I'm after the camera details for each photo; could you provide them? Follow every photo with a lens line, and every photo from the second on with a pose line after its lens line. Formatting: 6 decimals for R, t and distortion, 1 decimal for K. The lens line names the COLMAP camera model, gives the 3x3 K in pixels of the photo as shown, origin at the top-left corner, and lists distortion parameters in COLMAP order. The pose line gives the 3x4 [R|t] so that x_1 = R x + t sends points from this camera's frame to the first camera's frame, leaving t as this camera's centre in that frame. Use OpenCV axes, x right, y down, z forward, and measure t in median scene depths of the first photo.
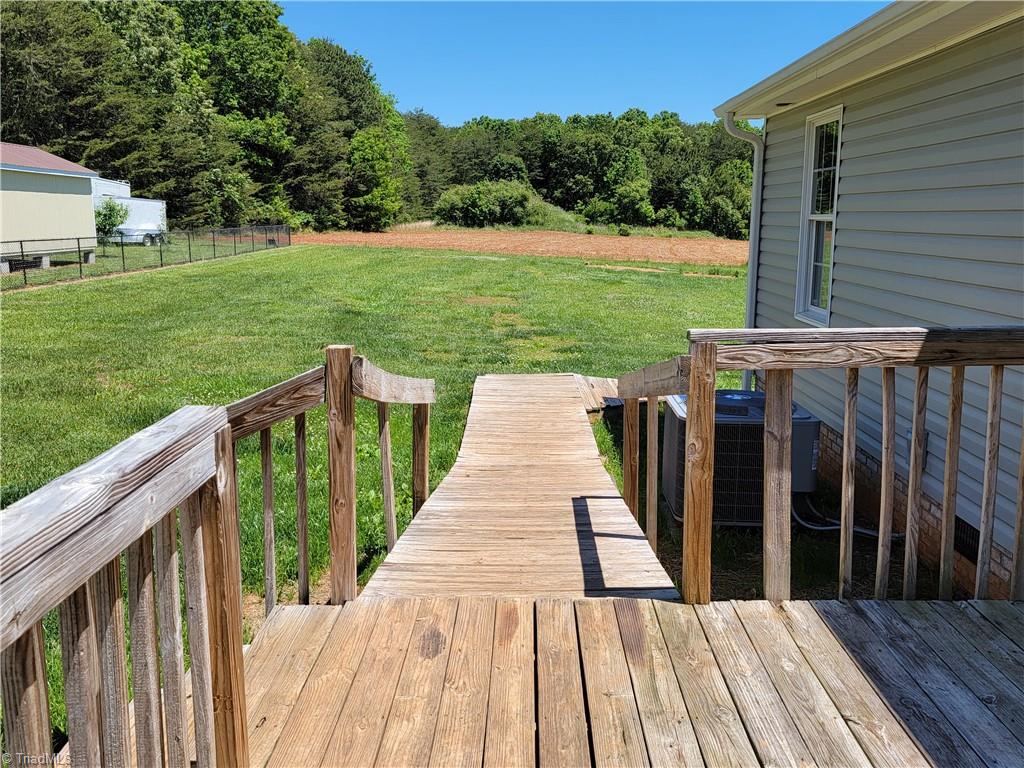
lens RADIAL K [[917.9, 0, 507.3], [0, 917.9, 384.5], [0, 0, 1]] dist [0.108156, -0.084006]
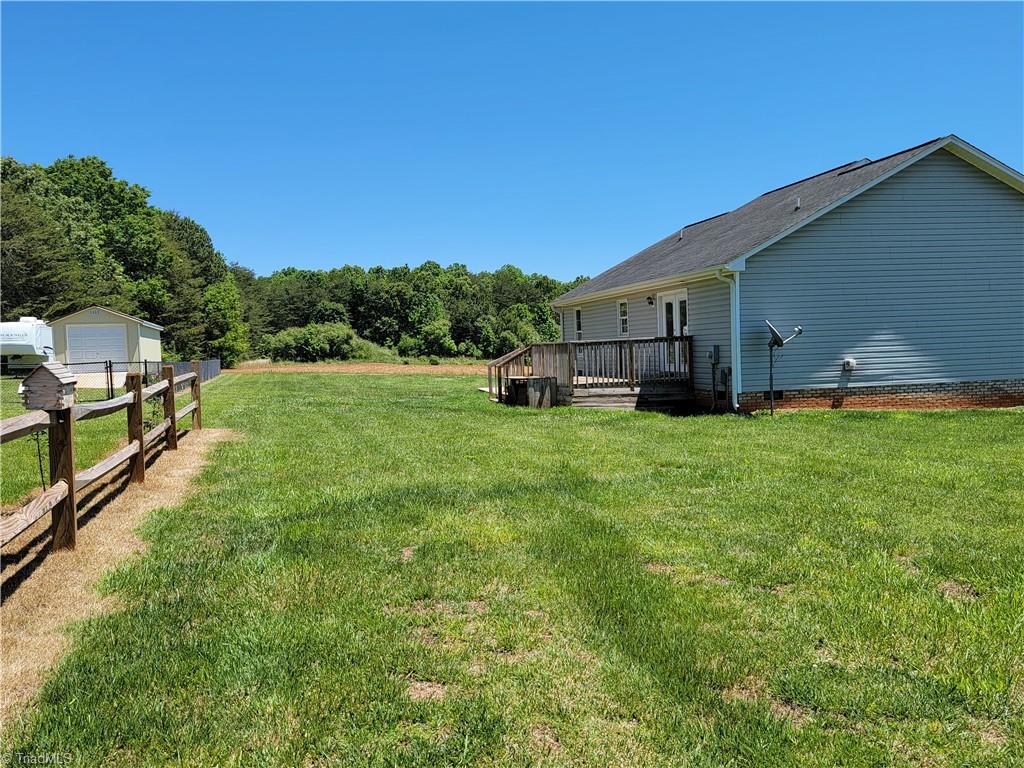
lens RADIAL K [[917.9, 0, 507.3], [0, 917.9, 384.5], [0, 0, 1]] dist [0.108156, -0.084006]
pose [[0.972120, -0.043086, 0.230492, -0.056640], [0.076482, 0.987478, -0.137980, 0.036462], [-0.221661, 0.151762, 0.963242, -0.173358]]
